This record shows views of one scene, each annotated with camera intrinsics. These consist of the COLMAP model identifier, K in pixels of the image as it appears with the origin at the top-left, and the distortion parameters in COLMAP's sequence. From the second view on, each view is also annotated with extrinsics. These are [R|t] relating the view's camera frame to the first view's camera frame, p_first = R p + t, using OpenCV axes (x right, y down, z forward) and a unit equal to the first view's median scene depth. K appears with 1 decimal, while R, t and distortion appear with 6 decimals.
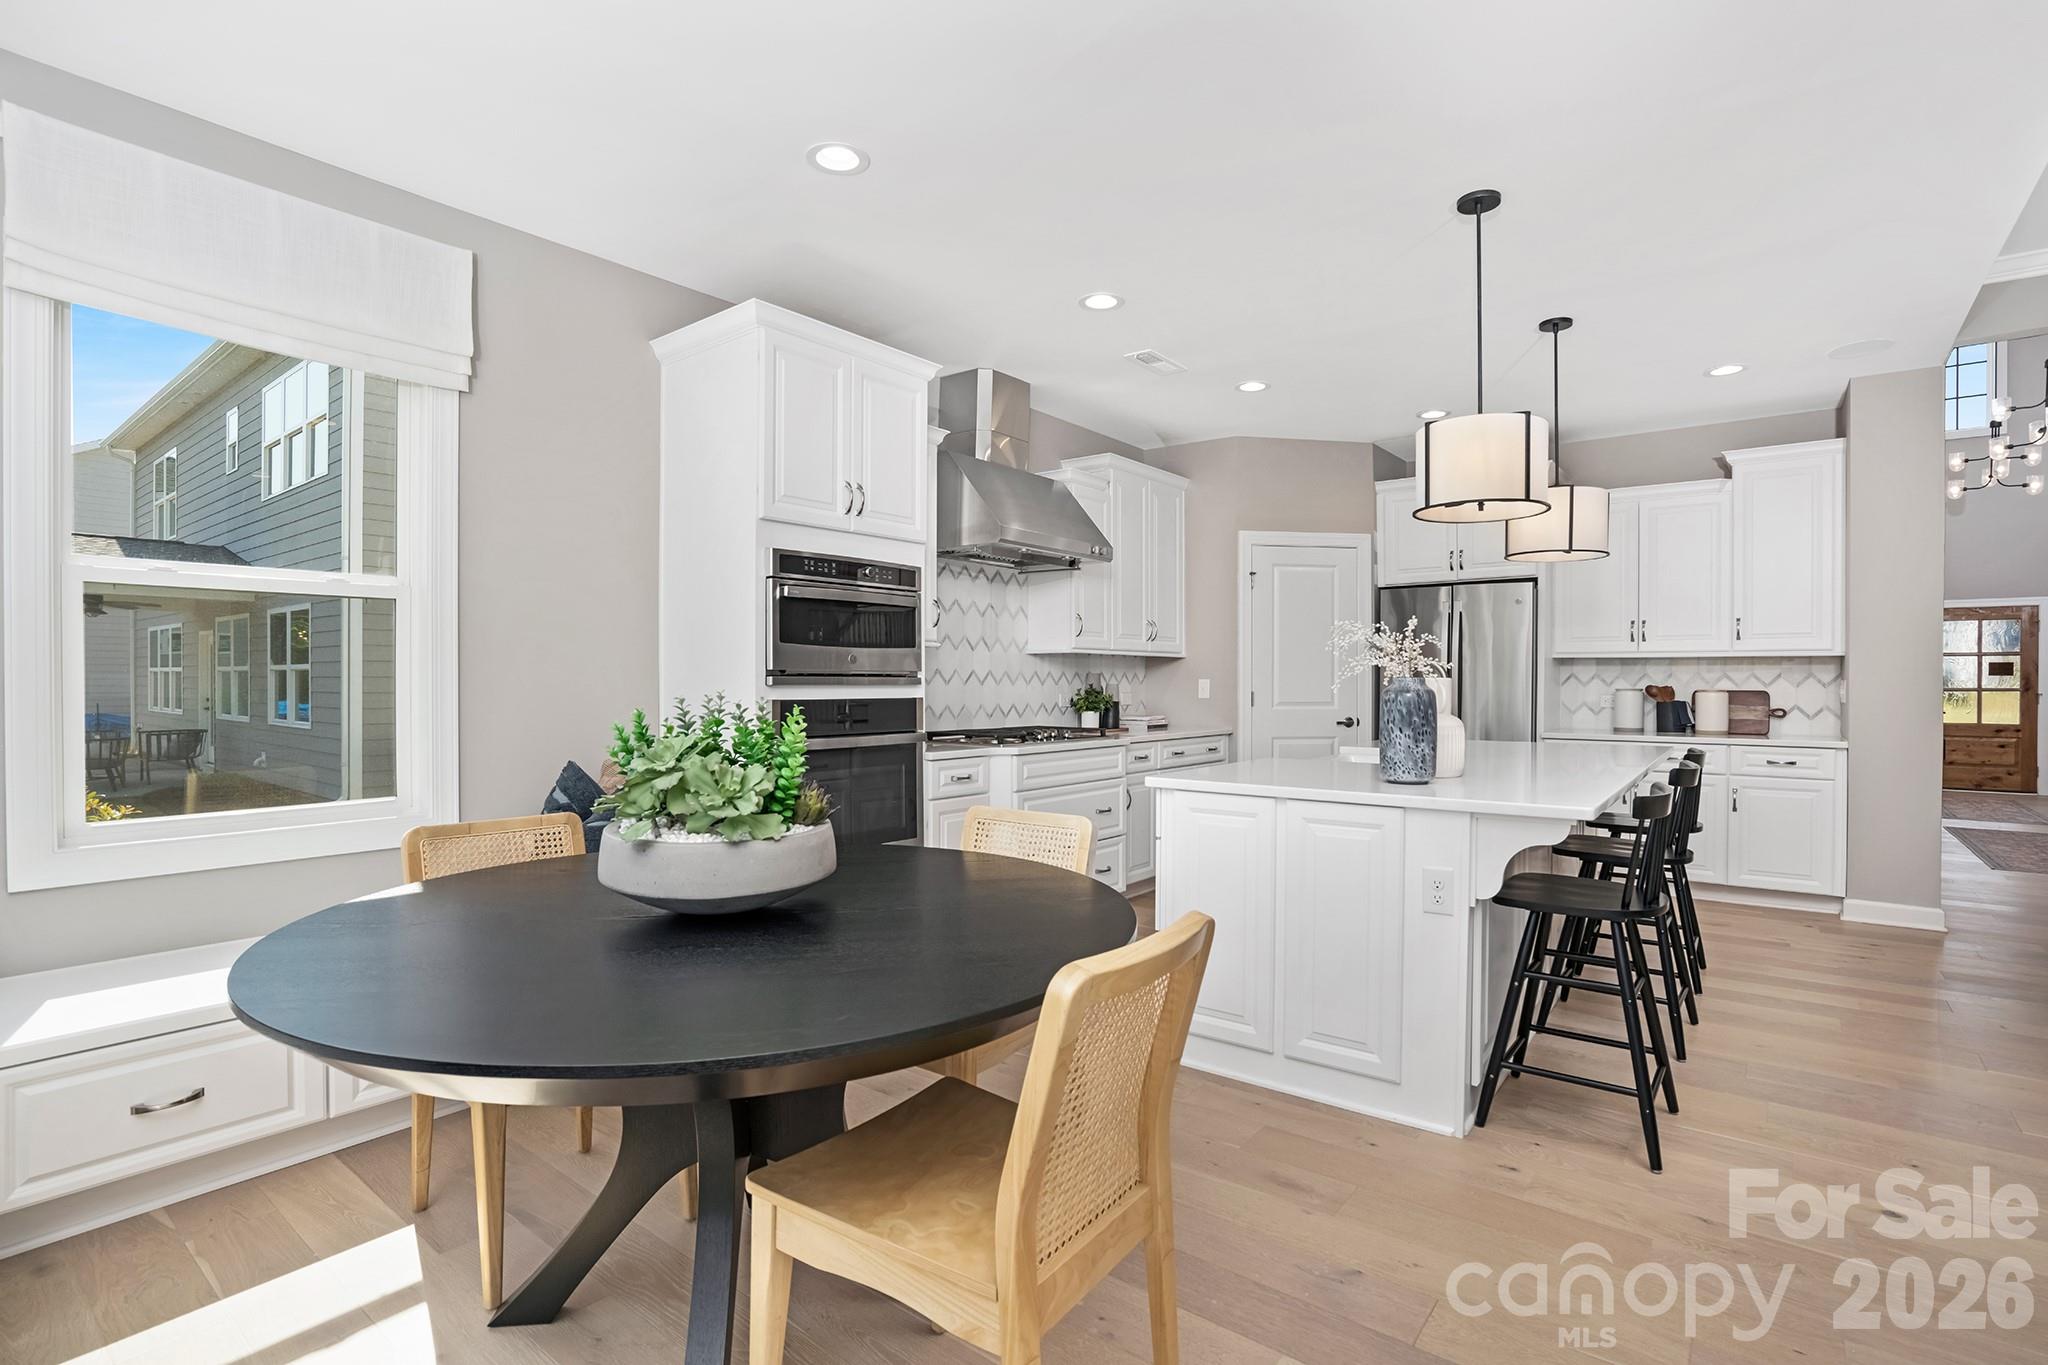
lens RADIAL K [[979.3, 0, 1031.5], [0, 979.3, 687.6], [0, 0, 1]] dist [-0.039921, 0.015360]
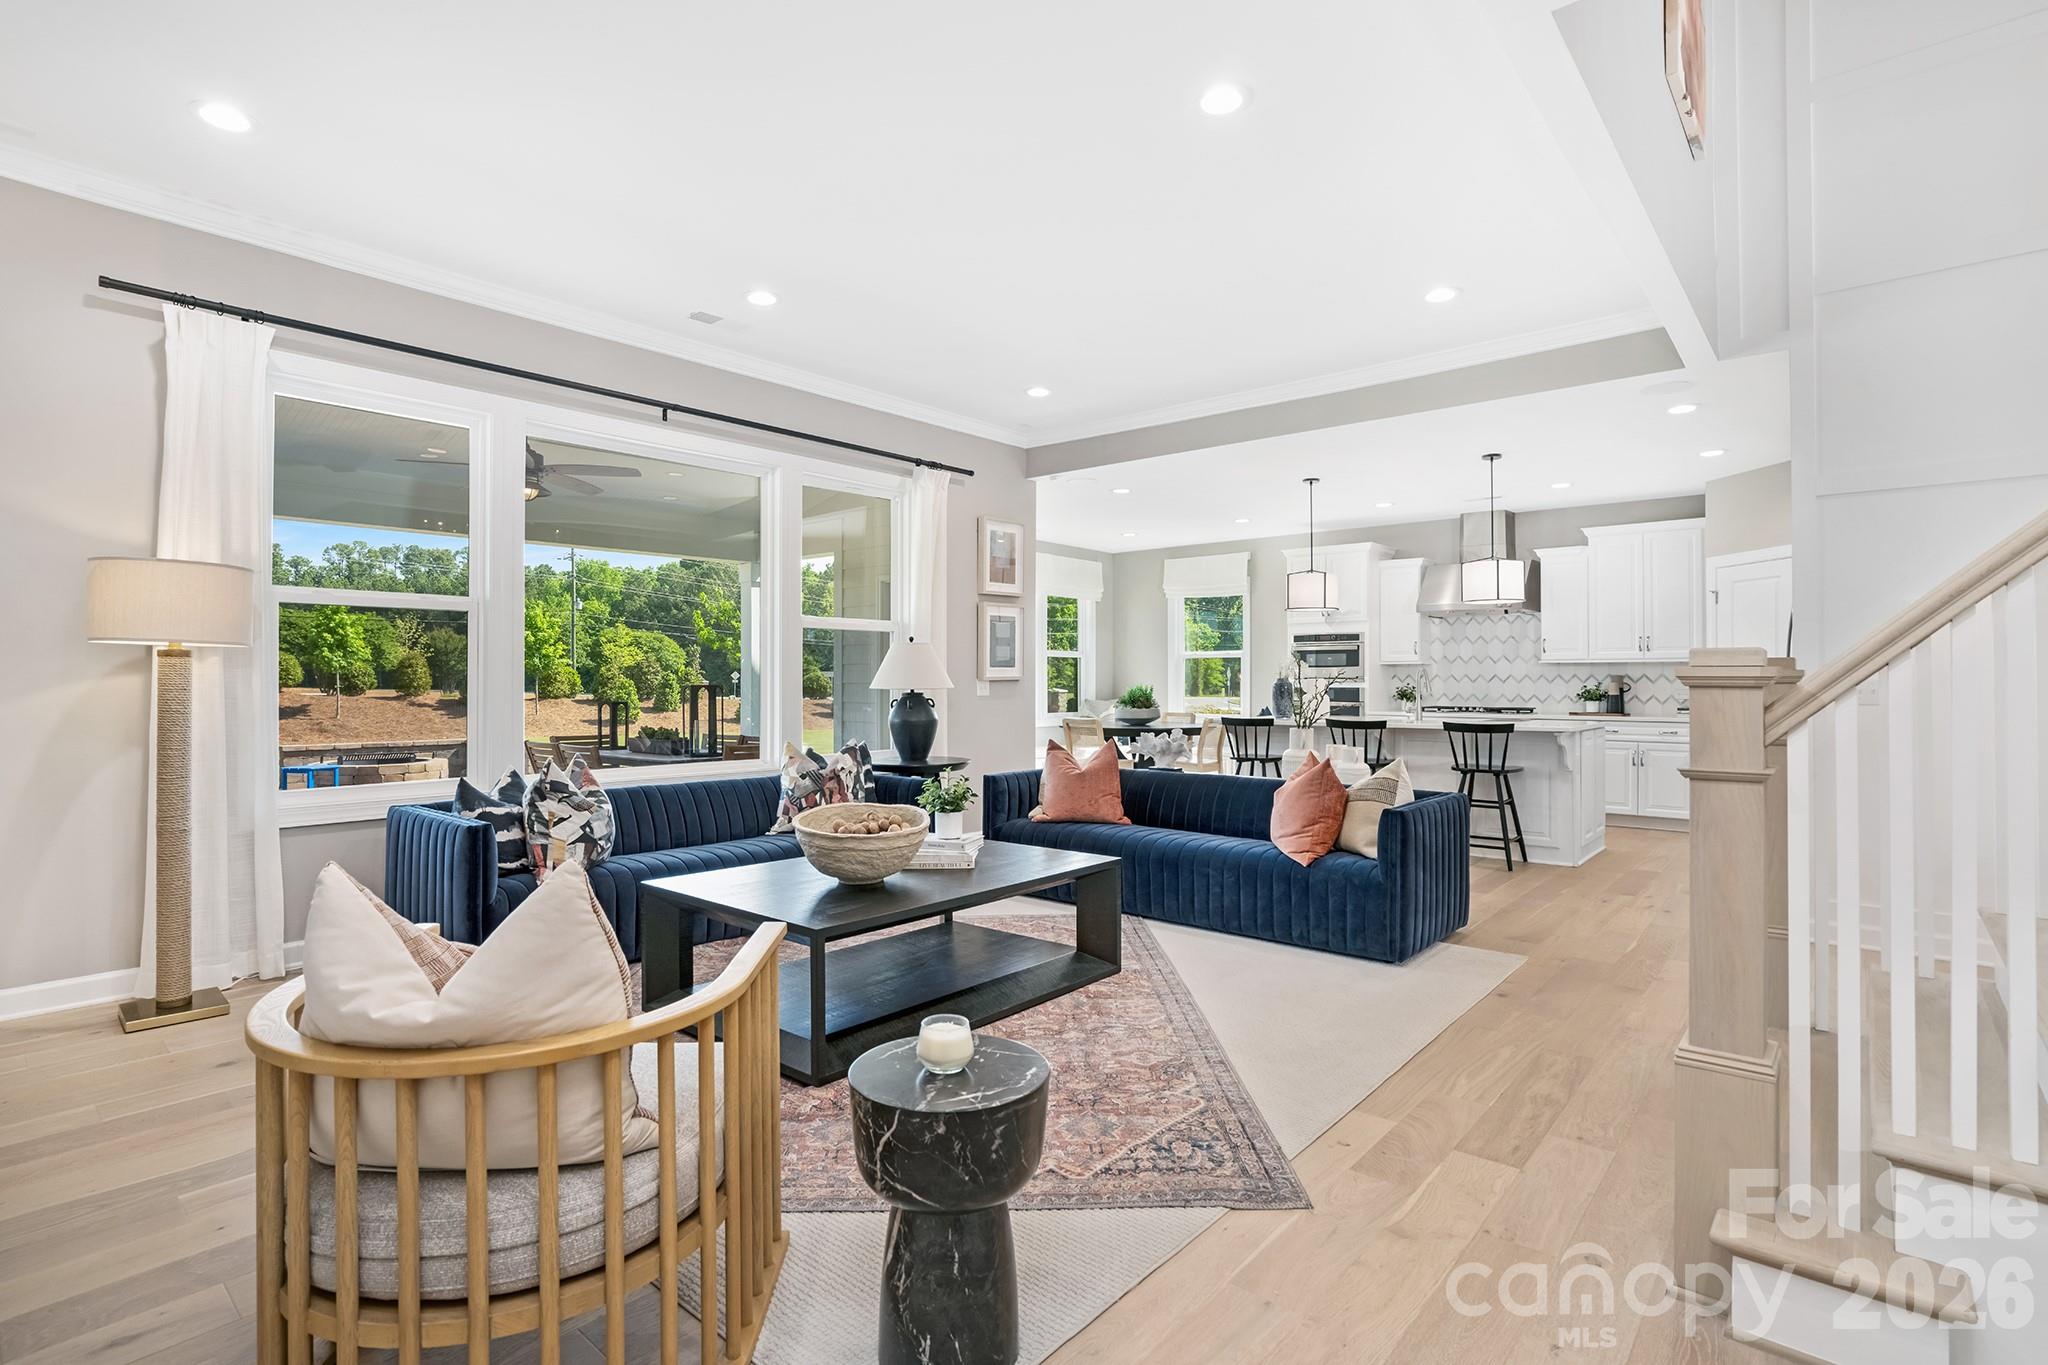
lens RADIAL K [[979.3, 0, 1025.0], [0, 979.3, 682.0], [0, 0, 1]] dist [-0.039921, 0.015360]
pose [[-0.062922, -0.003837, -0.998011, 1.626177], [-0.010096, 0.999944, -0.003208, 0.009564], [0.997967, 0.009874, -0.062957, 0.239561]]
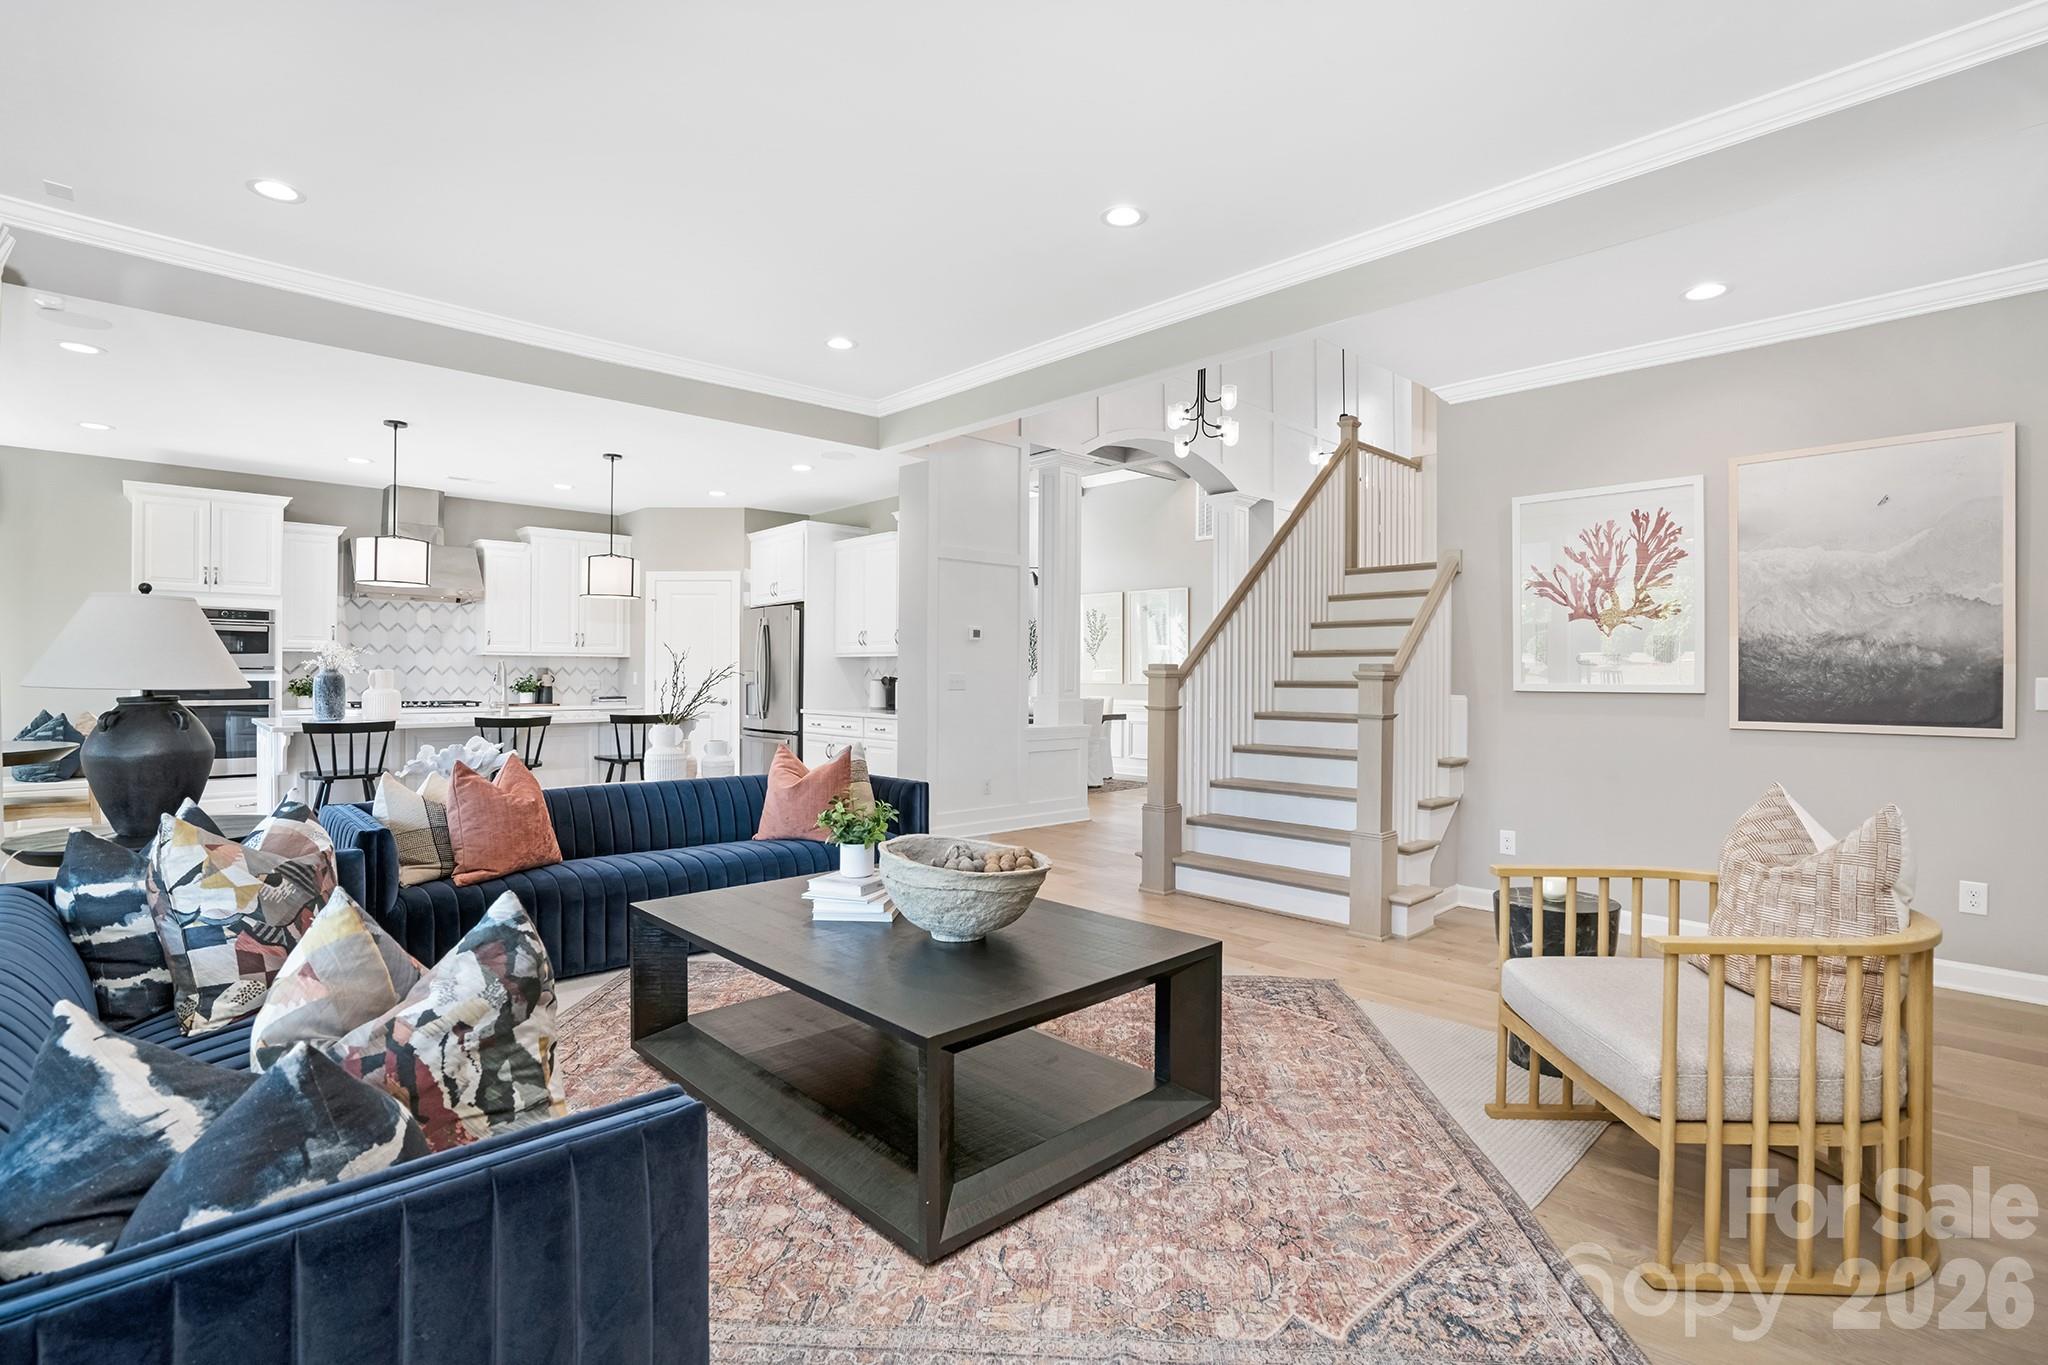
lens RADIAL K [[979.3, 0, 1033.8], [0, 979.3, 672.9], [0, 0, 1]] dist [-0.039921, 0.015360]
pose [[0.986936, 0.000384, -0.161111, 1.124583], [-0.002472, 0.999916, -0.012762, 0.011099], [0.161093, 0.012993, 0.986854, -0.385249]]
